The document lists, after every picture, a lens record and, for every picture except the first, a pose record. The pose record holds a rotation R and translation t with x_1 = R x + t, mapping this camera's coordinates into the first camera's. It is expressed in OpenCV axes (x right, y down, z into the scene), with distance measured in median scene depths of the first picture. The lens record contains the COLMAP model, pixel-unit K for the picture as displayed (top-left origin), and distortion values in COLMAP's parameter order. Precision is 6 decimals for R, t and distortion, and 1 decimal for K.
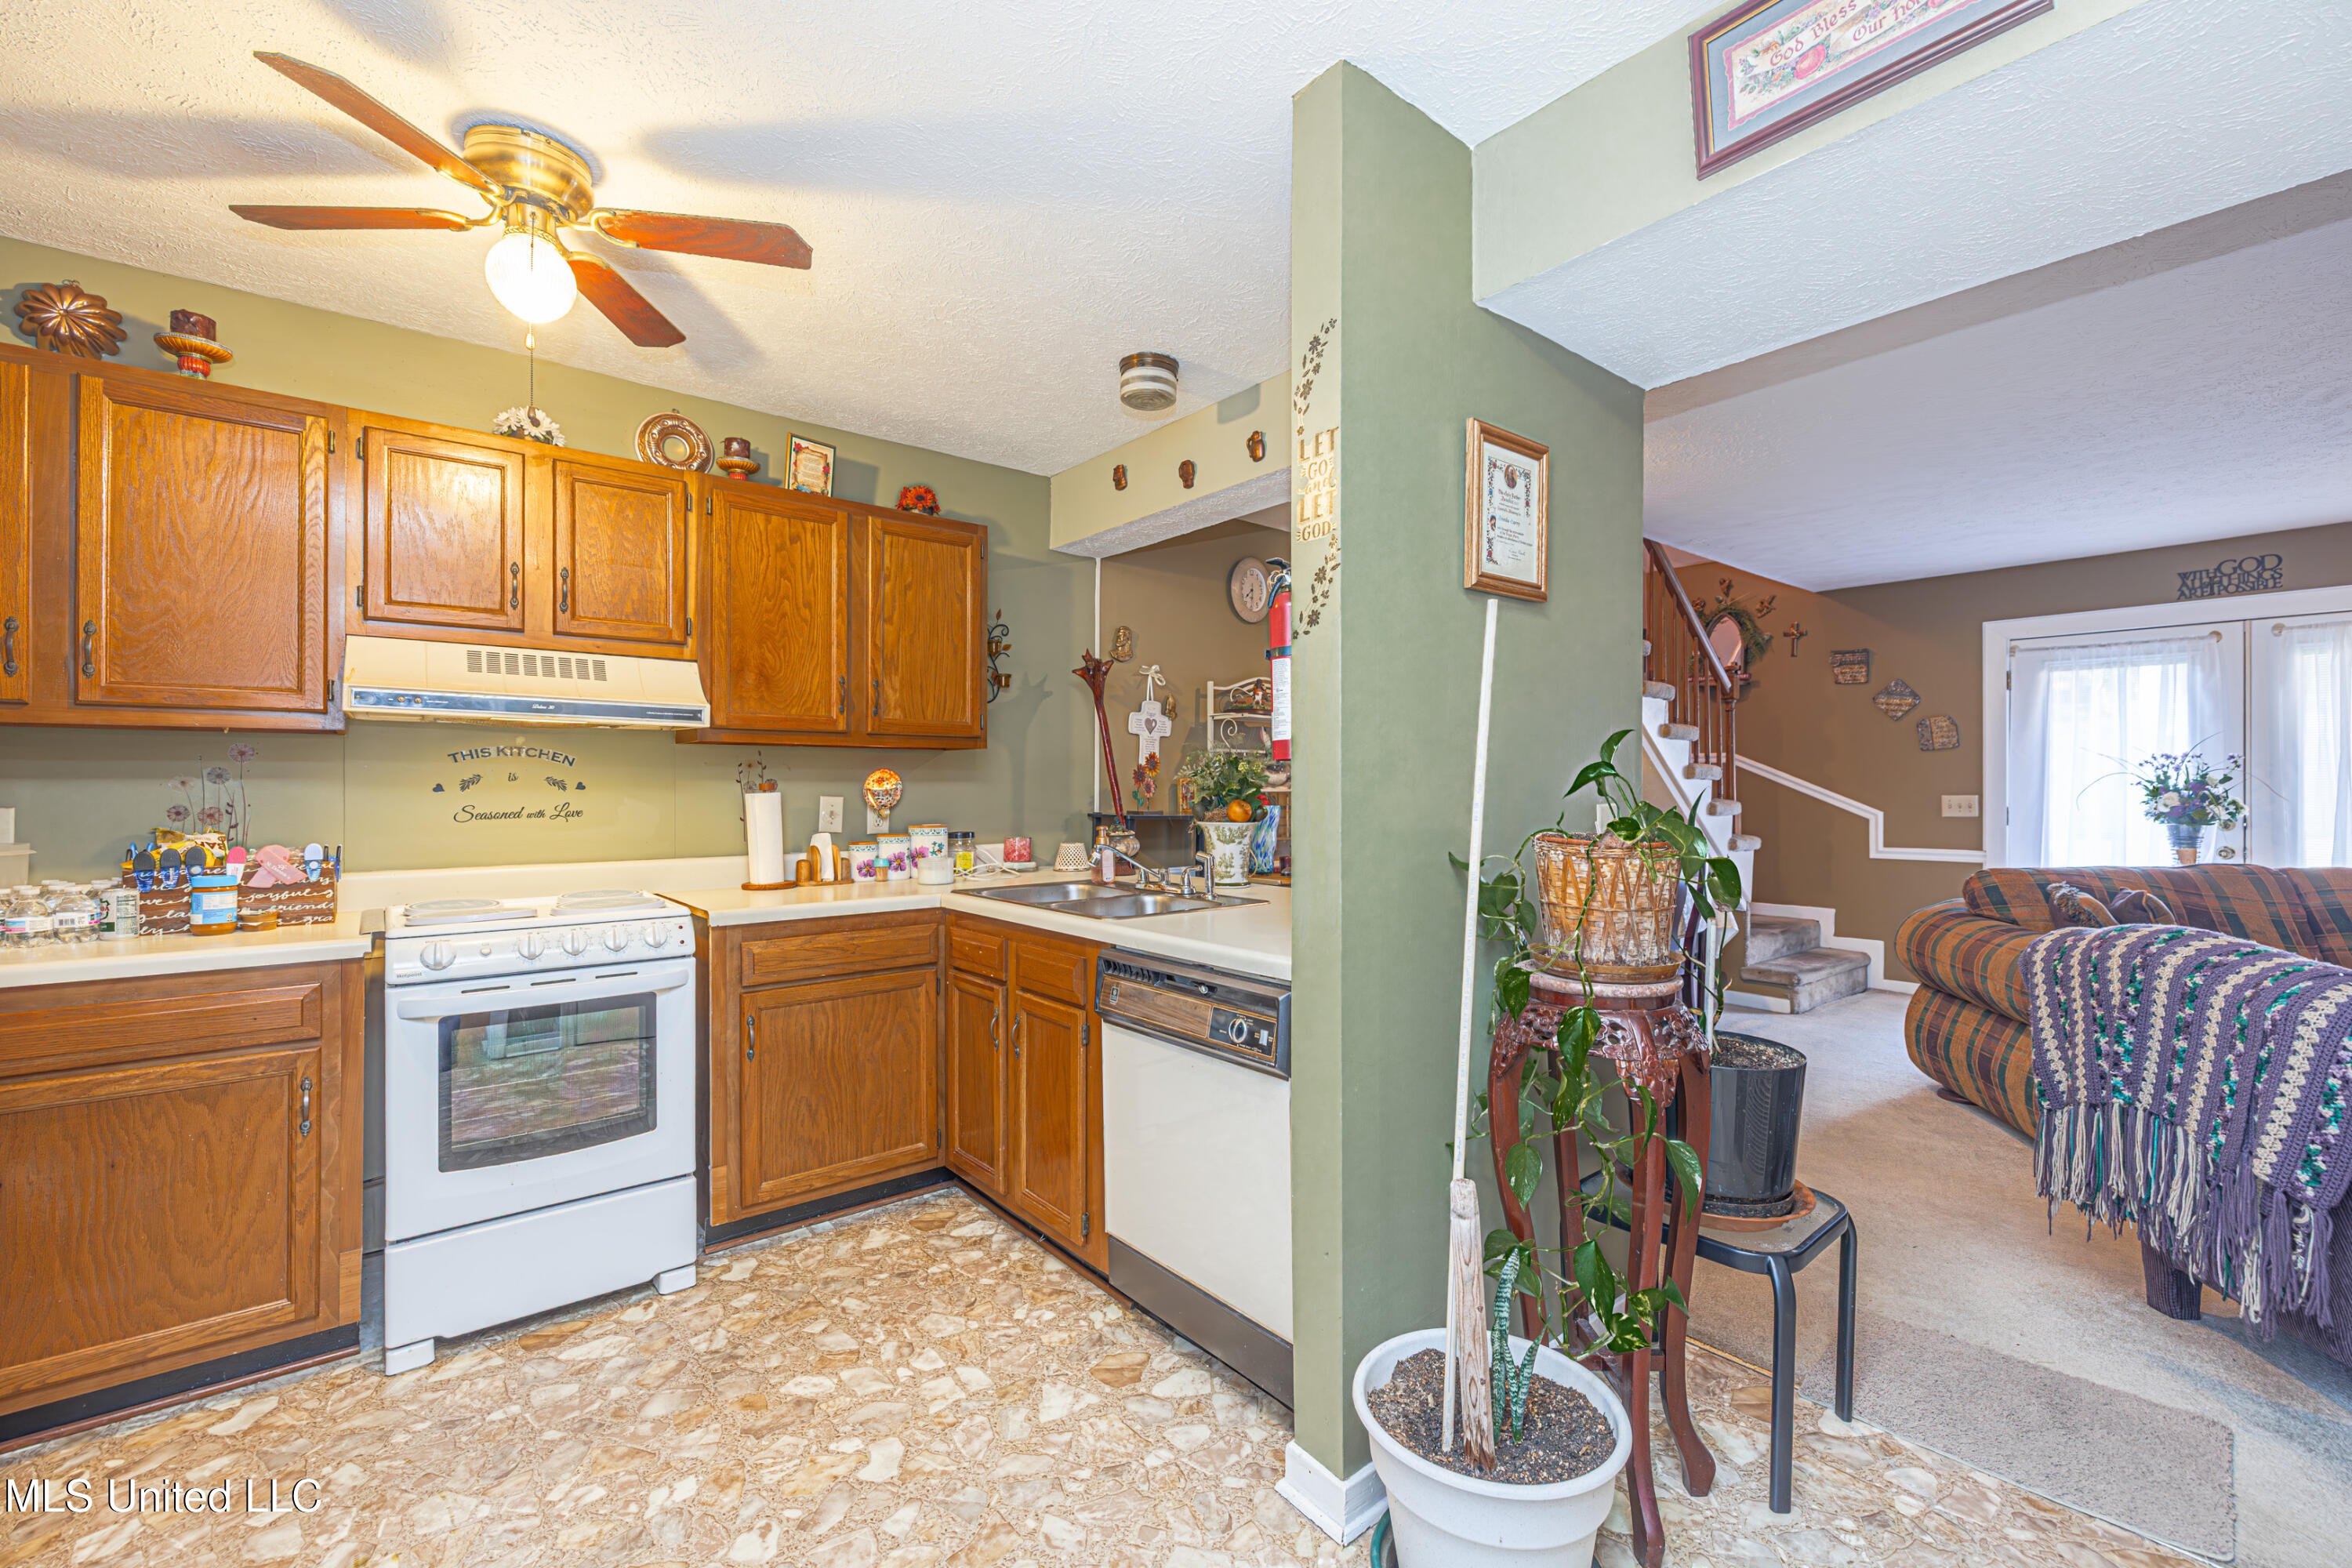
lens RADIAL K [[986.1, 0, 1176.0], [0, 986.1, 784.0], [0, 0, 1]] dist [0.001681, -0.000338]
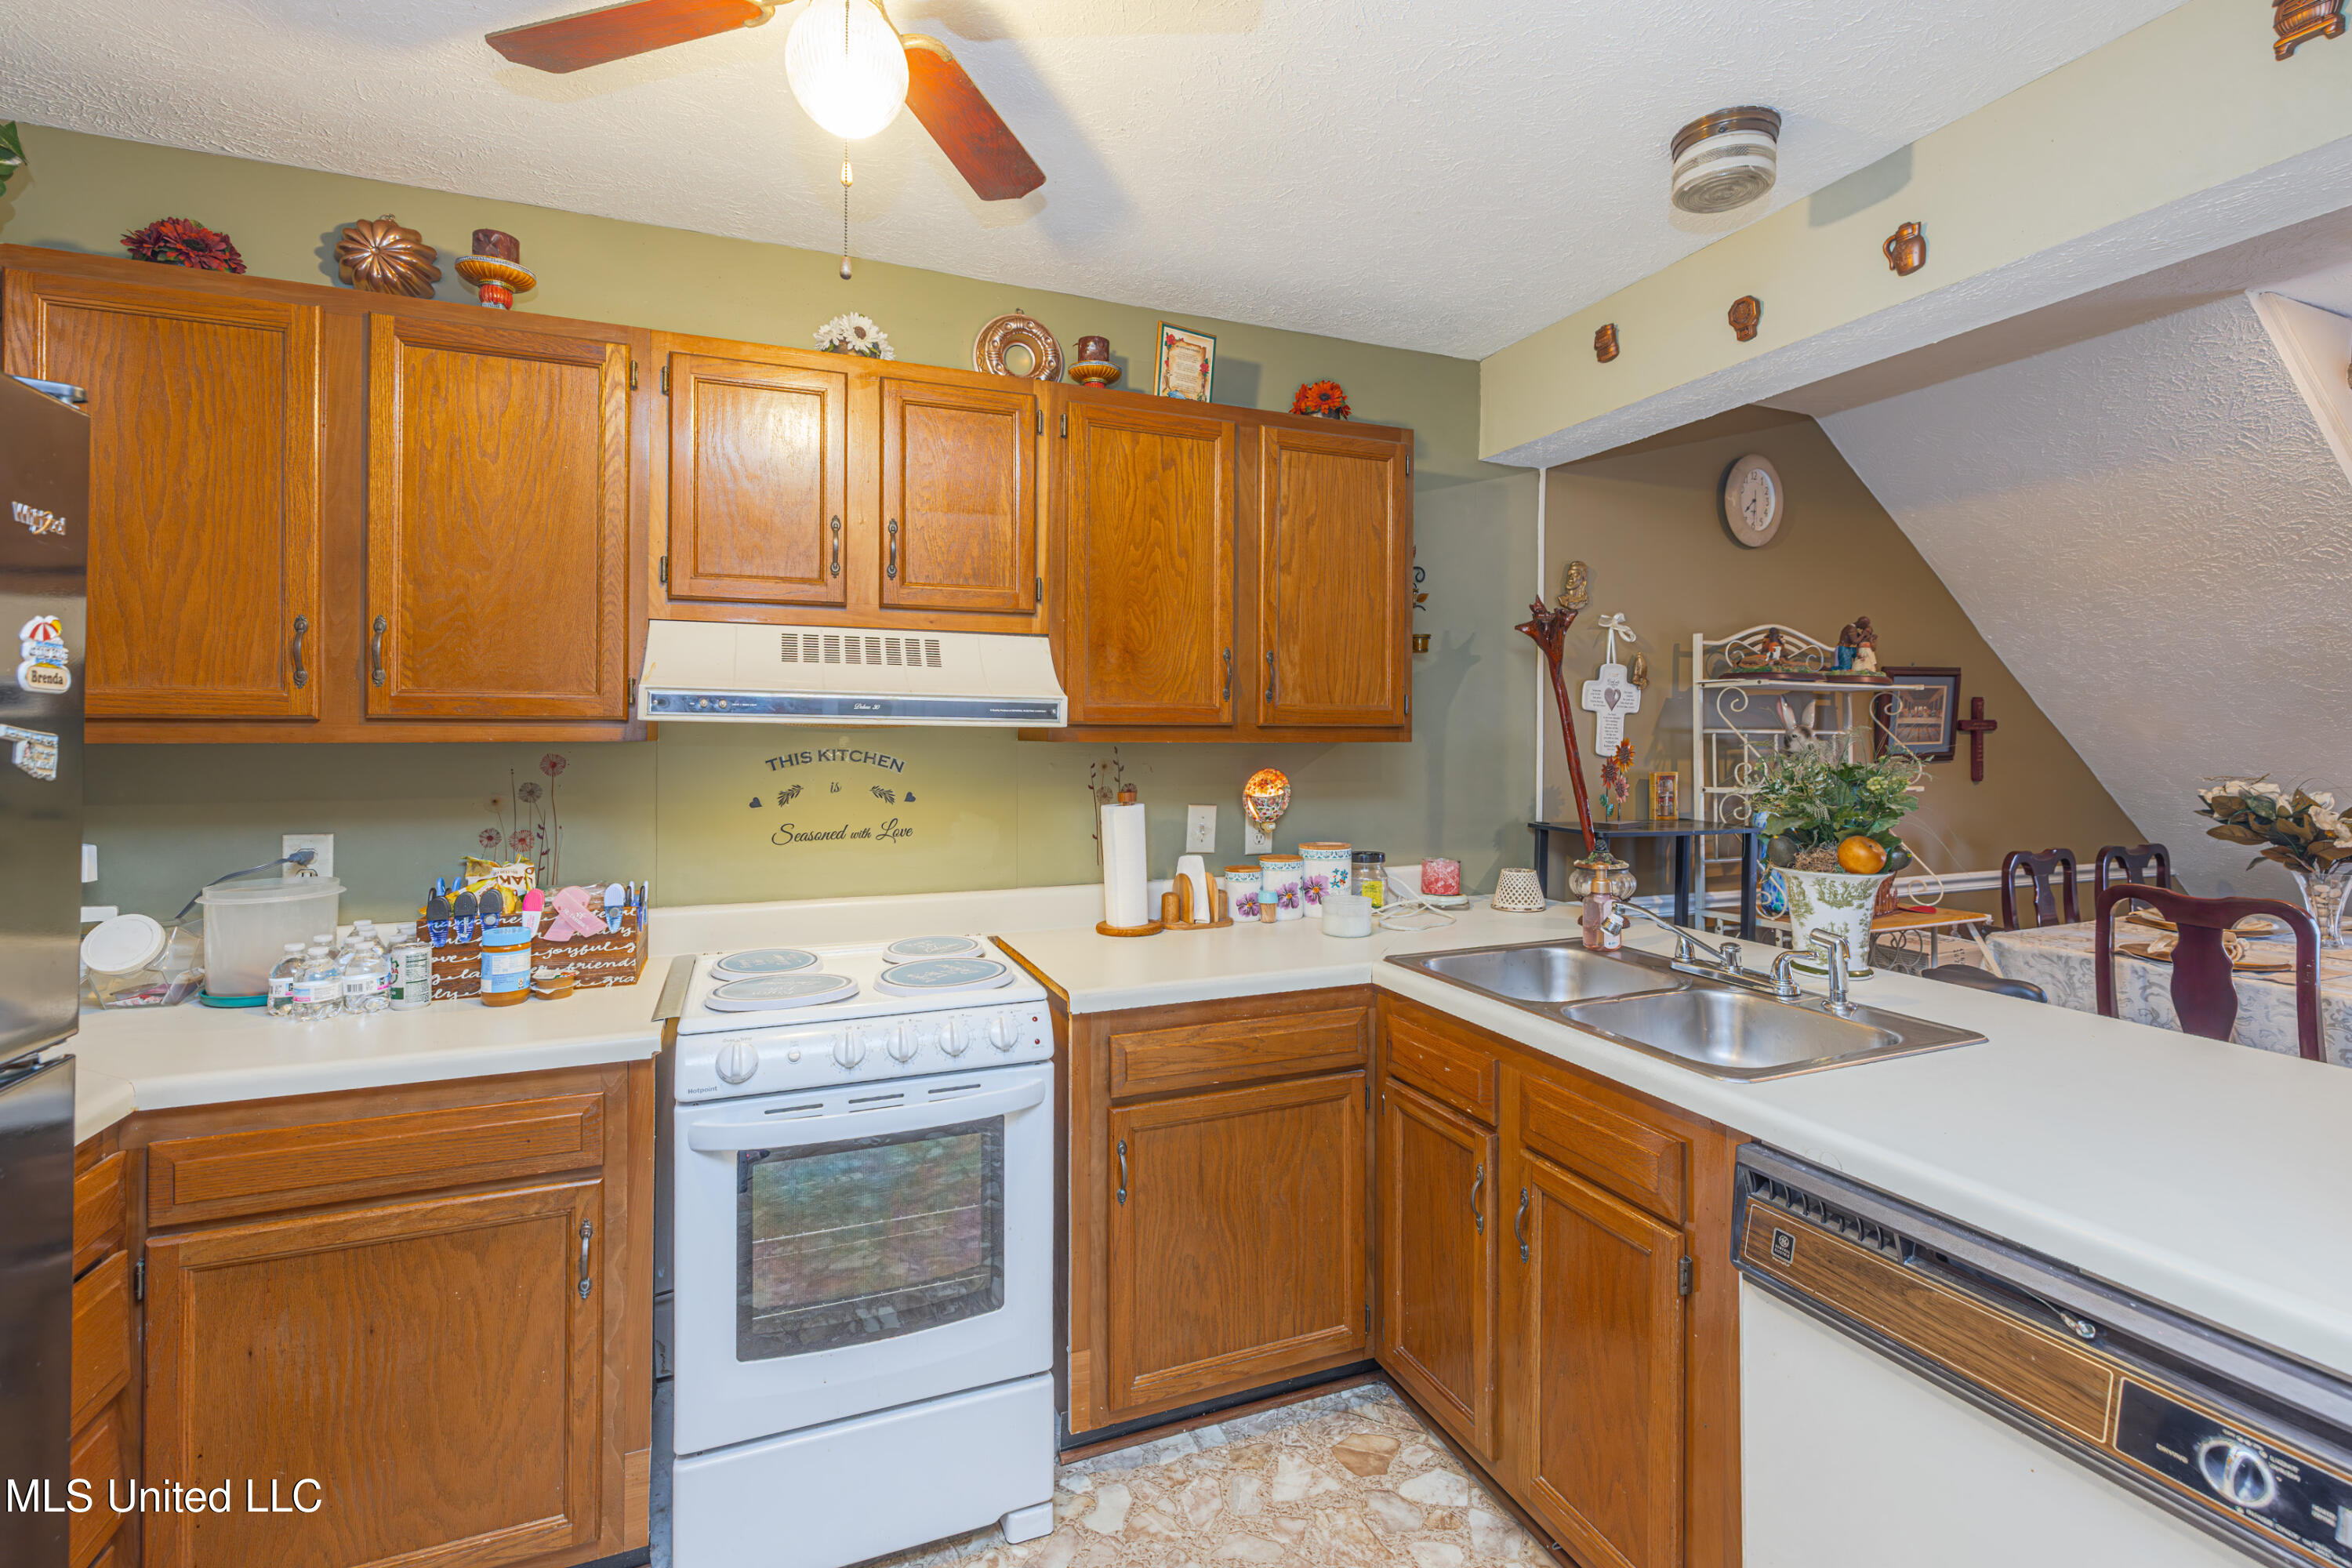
lens RADIAL K [[1016.3, 0, 1143.5], [0, 1016.3, 726.3], [0, 0, 1]] dist [0.000301, 0.000305]
pose [[0.950694, 0.001796, -0.310126, -0.193743], [-0.002755, 0.999993, -0.002653, -0.058618], [0.310119, 0.003376, 0.950692, 0.317345]]
